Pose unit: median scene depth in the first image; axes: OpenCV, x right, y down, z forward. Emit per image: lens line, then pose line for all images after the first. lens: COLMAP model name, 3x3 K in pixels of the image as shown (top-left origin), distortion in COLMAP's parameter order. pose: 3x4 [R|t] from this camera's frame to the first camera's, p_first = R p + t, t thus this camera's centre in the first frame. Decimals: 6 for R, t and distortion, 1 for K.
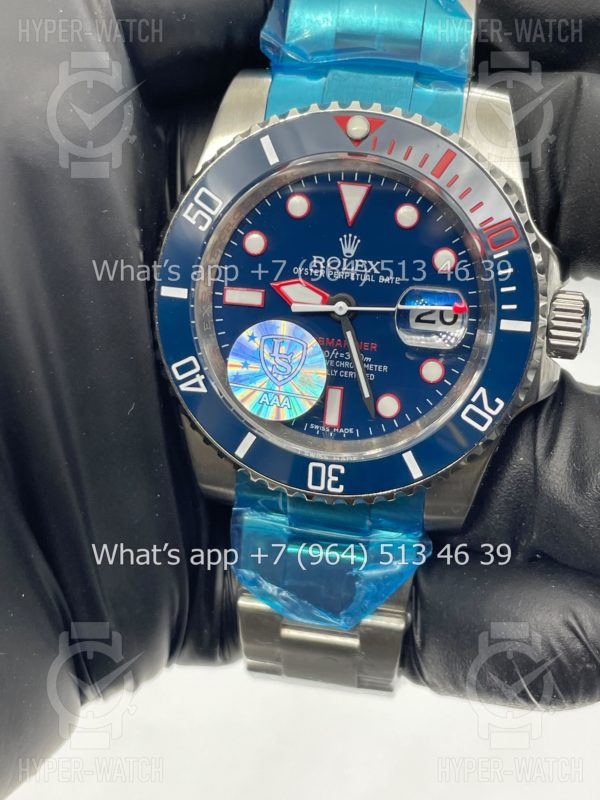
lens RADIAL K [[1252.7, 0, 300.7], [0, 1252.7, 377.6], [0, 0, 1]] dist [0.191286, -0.030728]
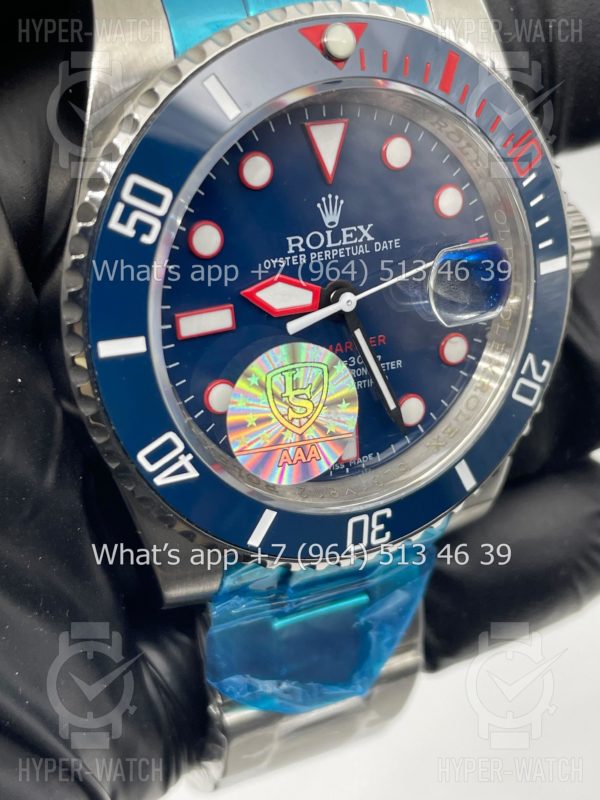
lens RADIAL K [[1252.7, 0, 300.7], [0, 1252.7, 377.6], [0, 0, 1]] dist [0.191286, -0.030728]
pose [[0.798514, -0.301955, 0.520768, -0.365050], [0.219837, 0.951620, 0.214690, -0.170092], [-0.560400, -0.056949, 0.826262, 0.424699]]
